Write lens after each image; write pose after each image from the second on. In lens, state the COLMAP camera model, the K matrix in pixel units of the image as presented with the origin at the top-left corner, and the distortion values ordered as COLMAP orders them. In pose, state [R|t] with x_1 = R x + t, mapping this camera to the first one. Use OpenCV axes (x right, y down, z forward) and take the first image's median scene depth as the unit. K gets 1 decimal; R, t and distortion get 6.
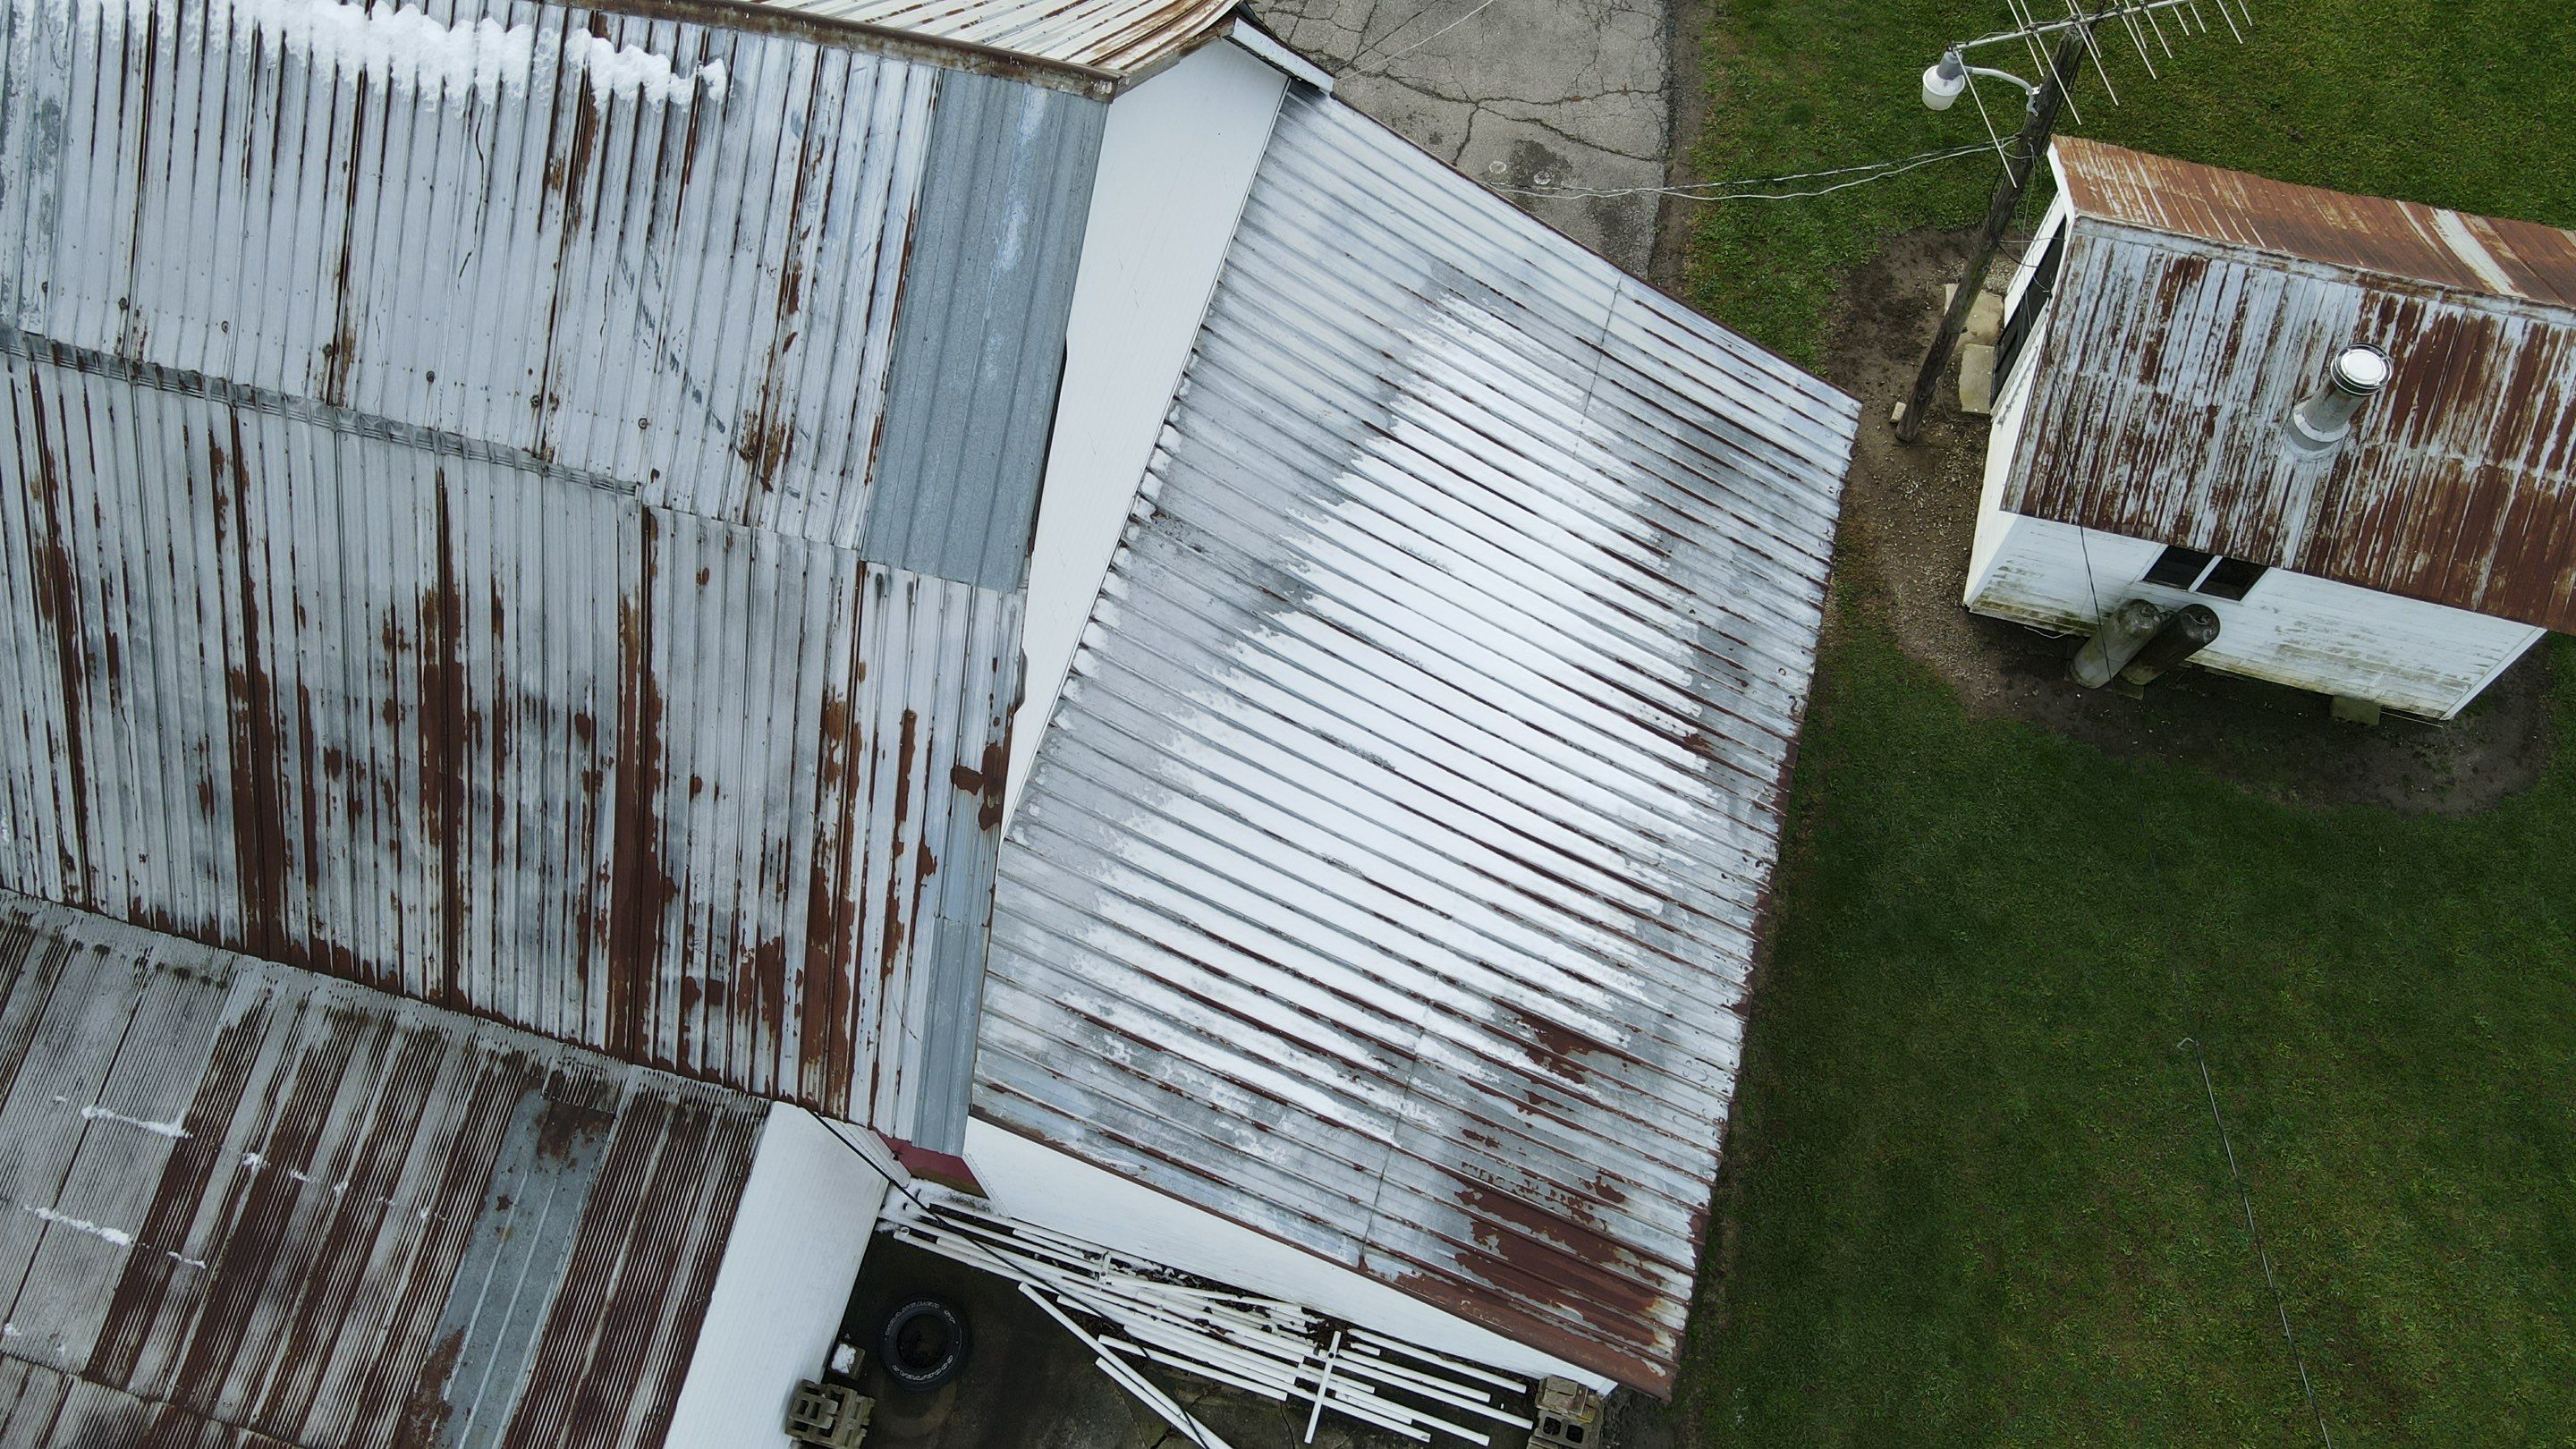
lens RADIAL K [[1892.3, 0, 1273.6], [0, 1892.3, 724.2], [0, 0, 1]] dist [-0.002797, 0.024840]
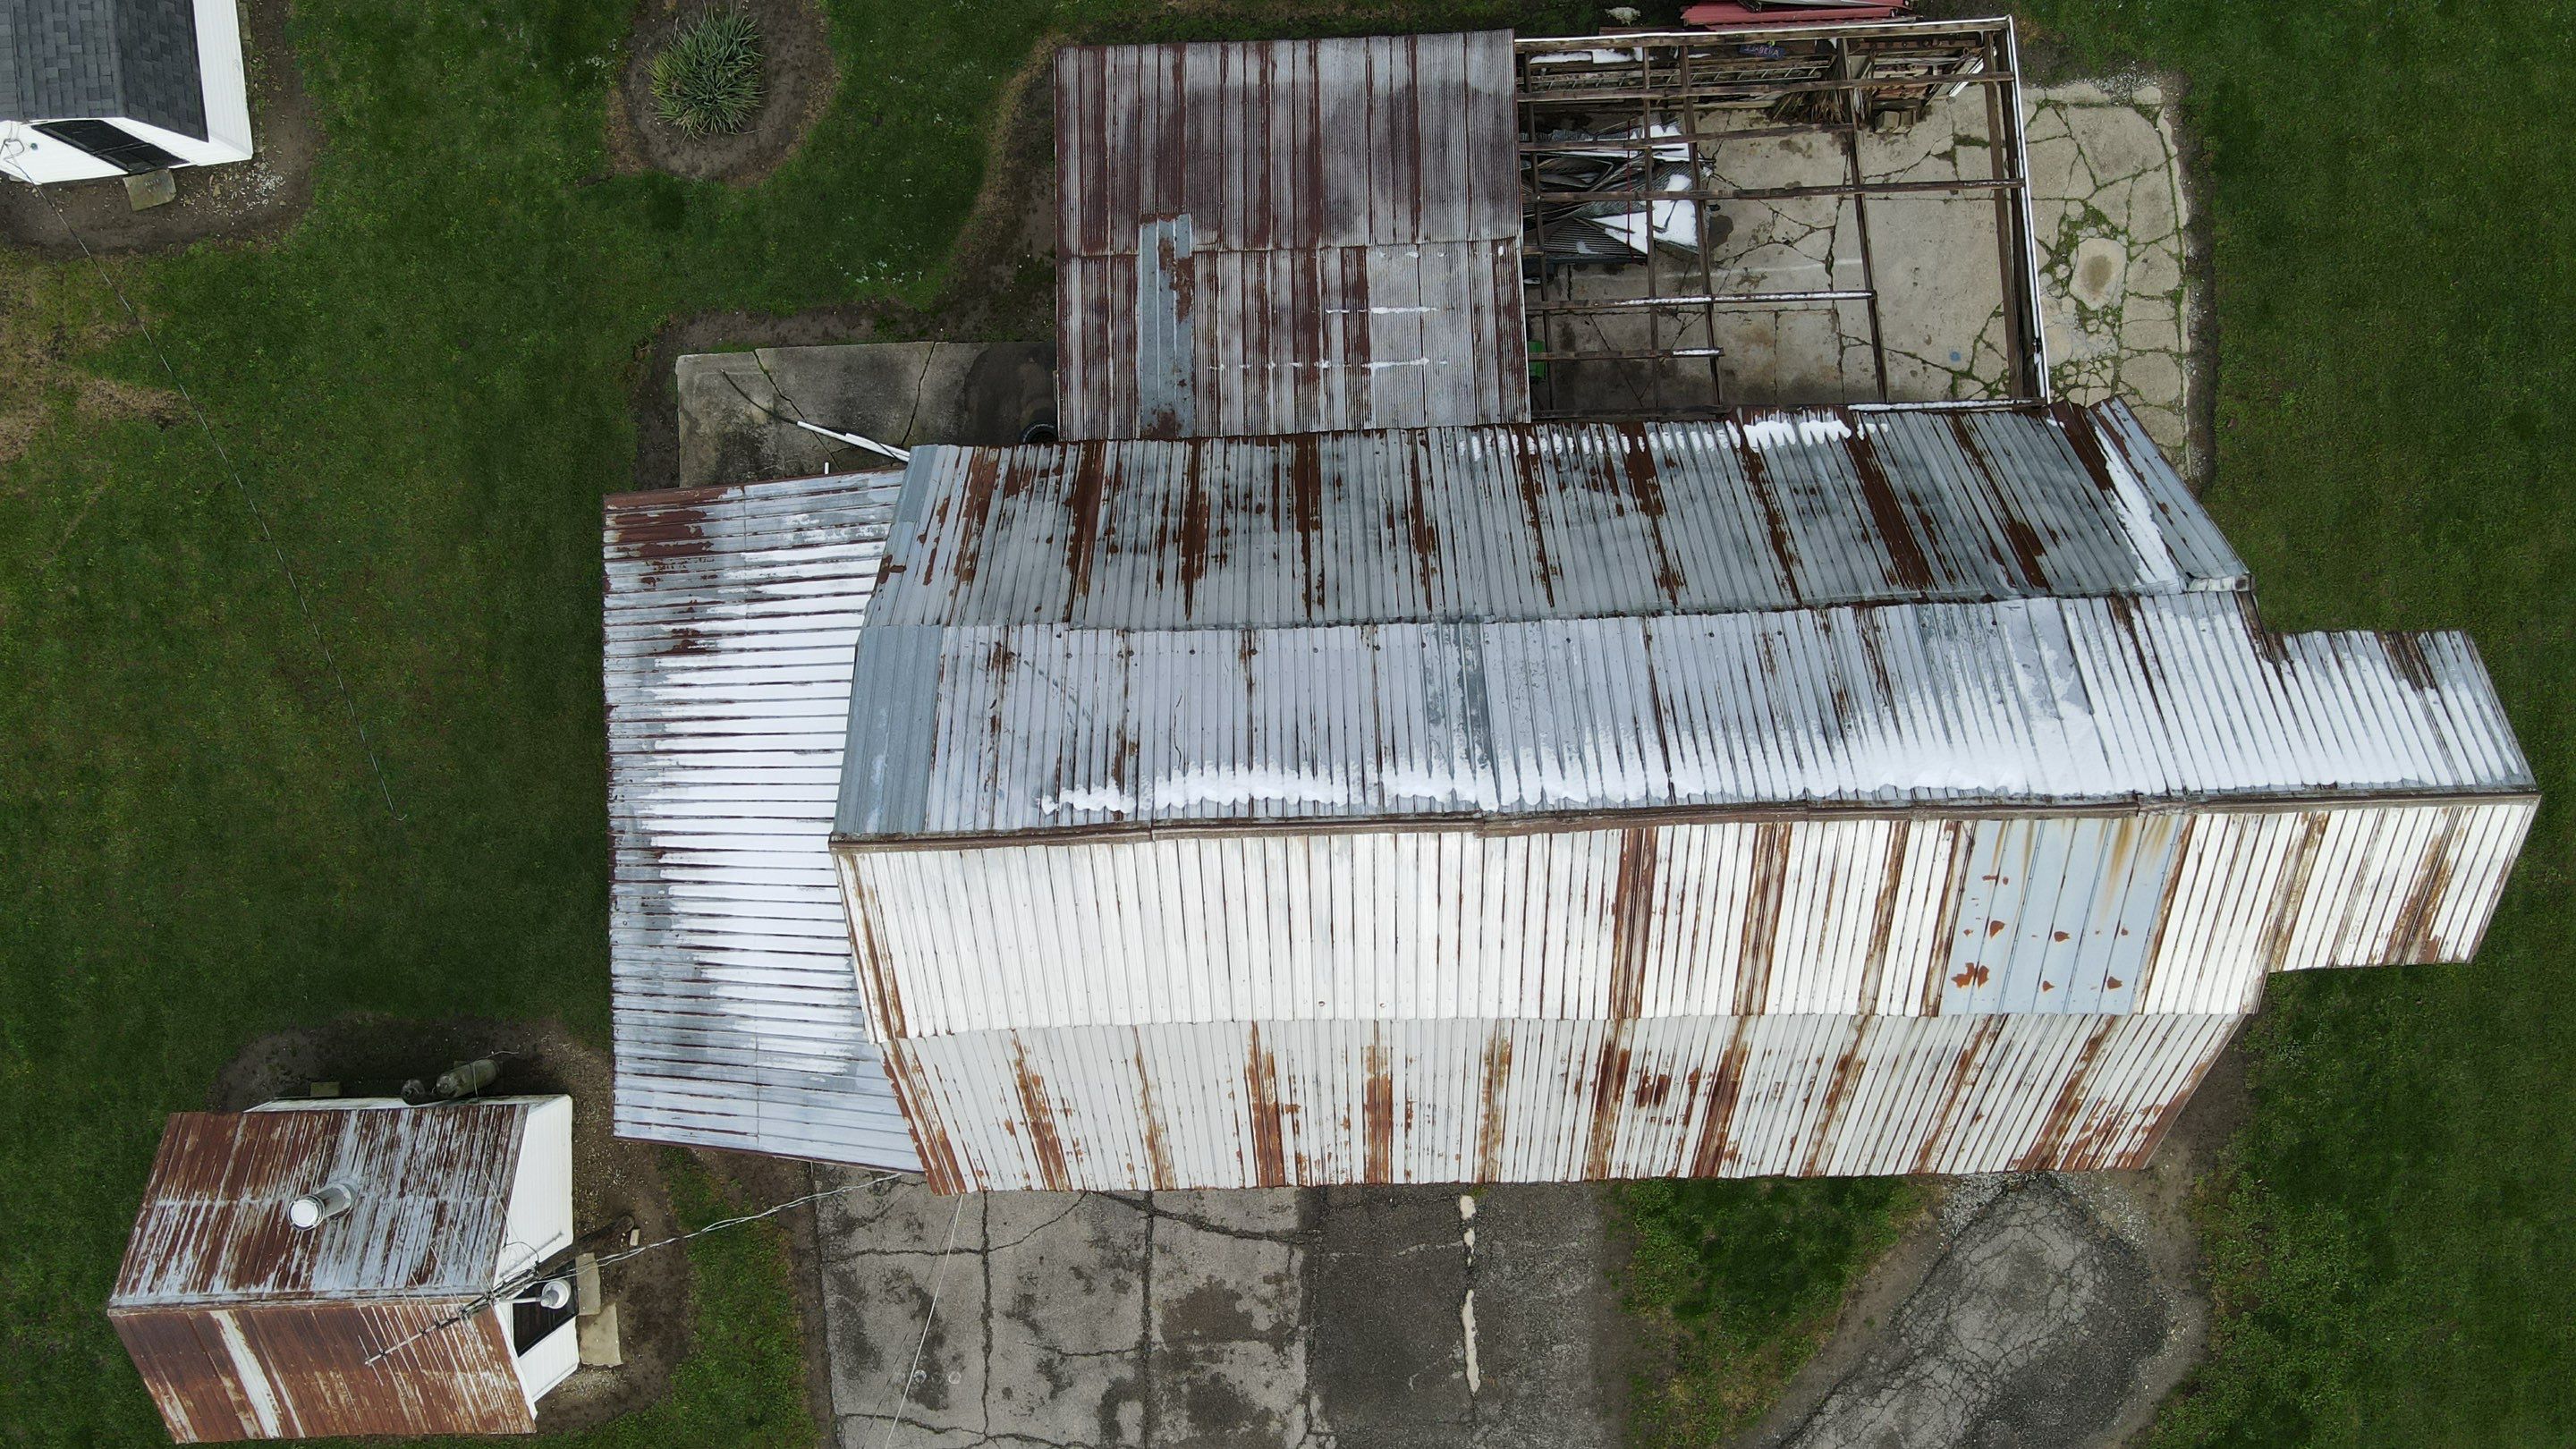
lens RADIAL K [[1892.3, 0, 1280.9], [0, 1892.3, 735.5], [0, 0, 1]] dist [-0.002797, 0.024840]
pose [[-0.951594, 0.302408, 0.054939, -0.498577], [-0.246301, -0.857203, 0.452260, -0.928477], [0.183861, 0.416837, 0.890192, -0.518464]]
